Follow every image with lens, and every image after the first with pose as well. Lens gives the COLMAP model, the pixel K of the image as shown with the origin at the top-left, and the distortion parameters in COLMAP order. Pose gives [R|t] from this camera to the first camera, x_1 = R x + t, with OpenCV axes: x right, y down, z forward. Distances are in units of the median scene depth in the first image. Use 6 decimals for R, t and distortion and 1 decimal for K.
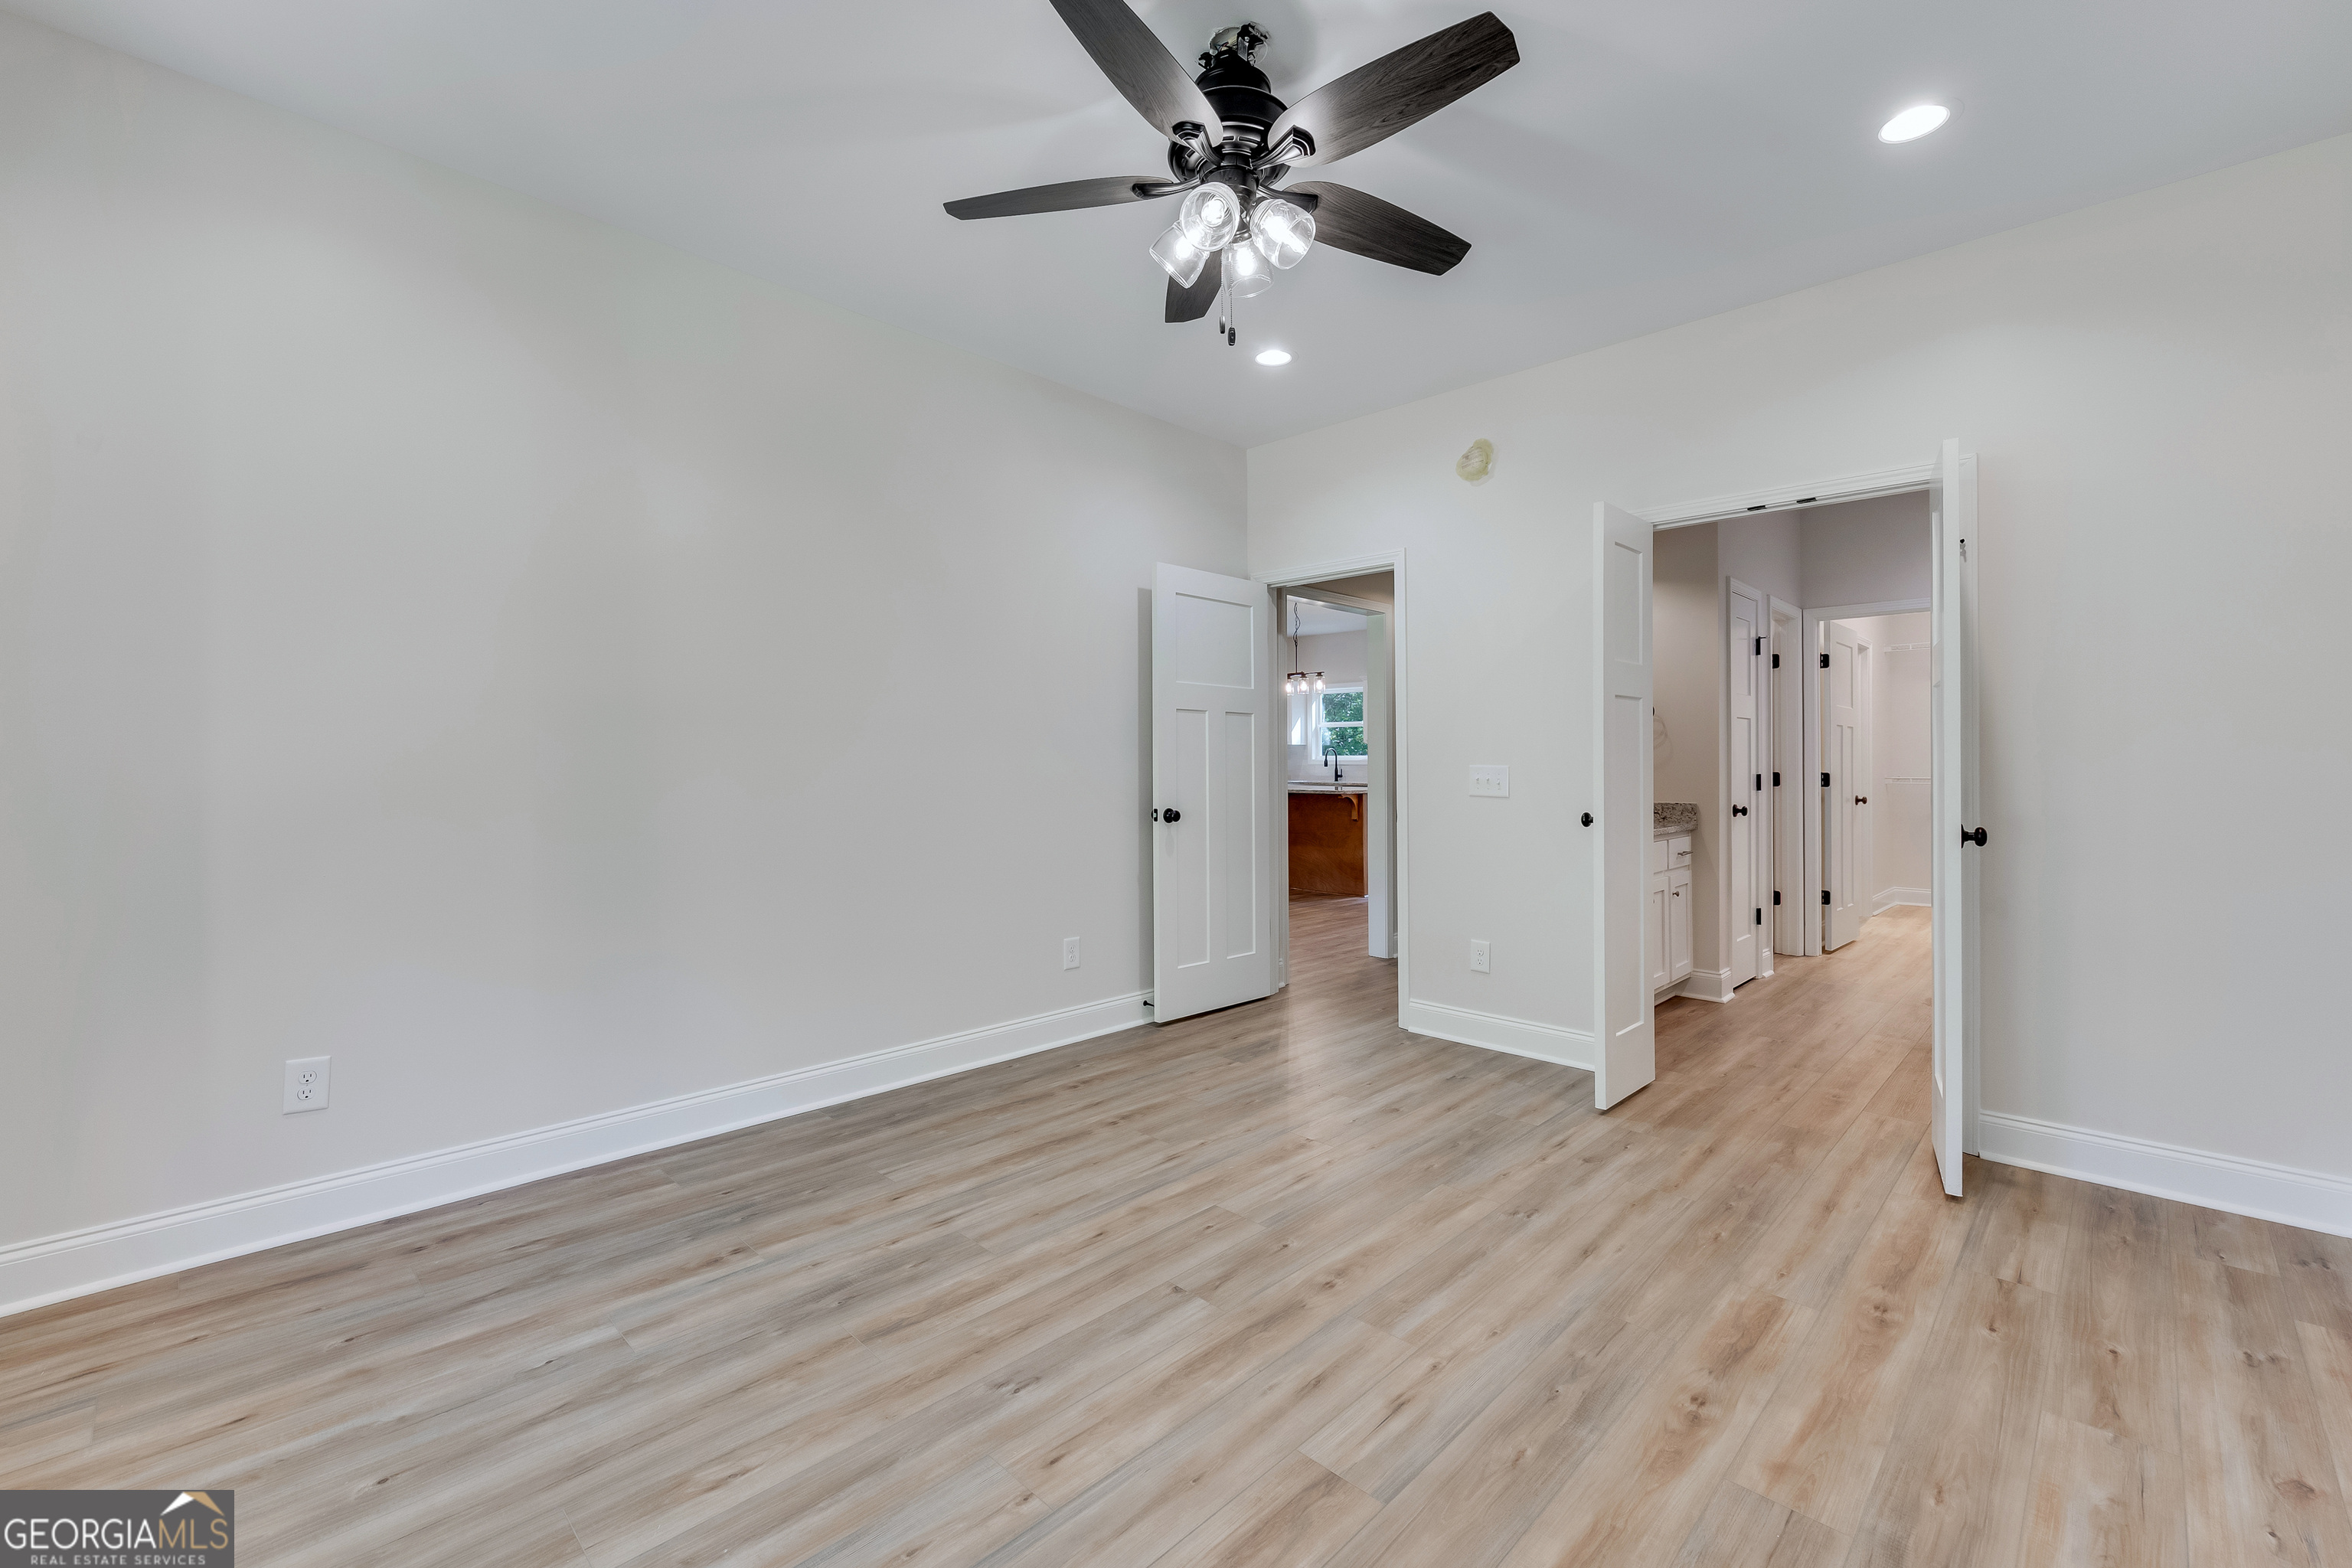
lens RADIAL K [[935.6, 0, 1176.4], [0, 935.6, 773.6], [0, 0, 1]] dist [-0.014525, 0.000043]
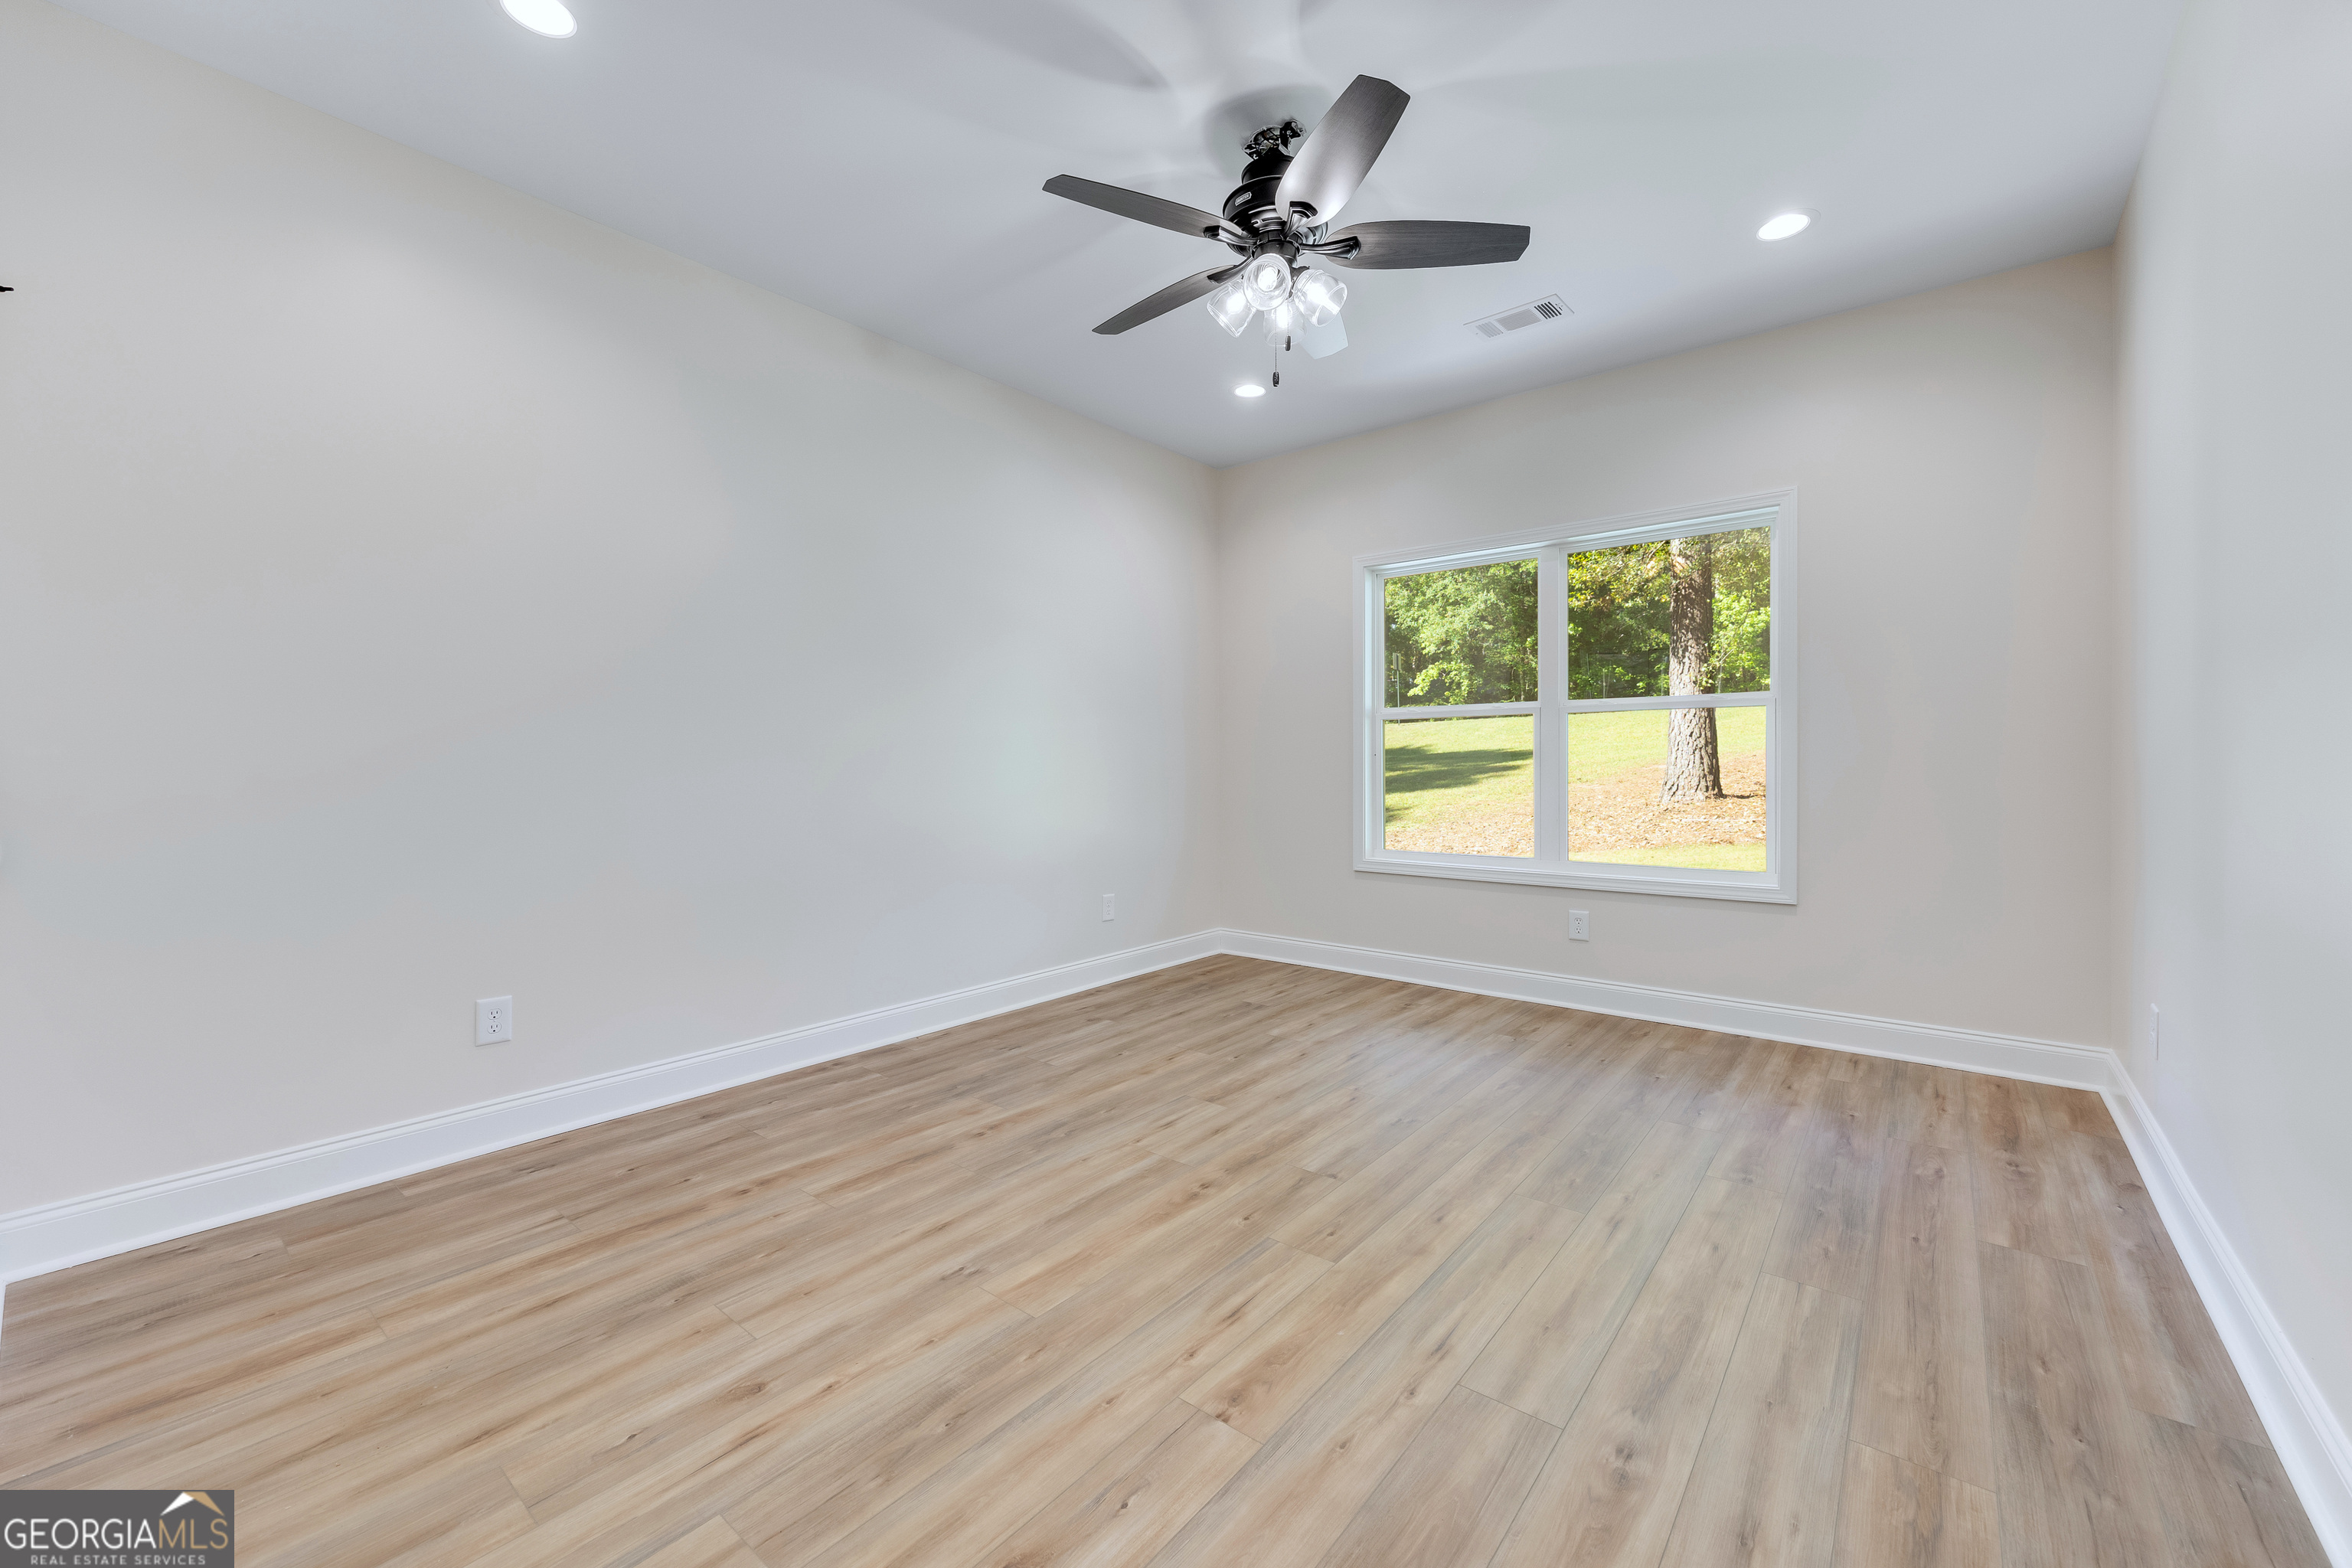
lens RADIAL K [[935.6, 0, 1181.0], [0, 935.6, 771.9], [0, 0, 1]] dist [-0.014525, 0.000043]
pose [[-0.995140, 0.005628, -0.098305, 0.284267], [0.003796, 0.999816, 0.018811, 0.017300], [0.098393, 0.018347, -0.994979, 1.996731]]
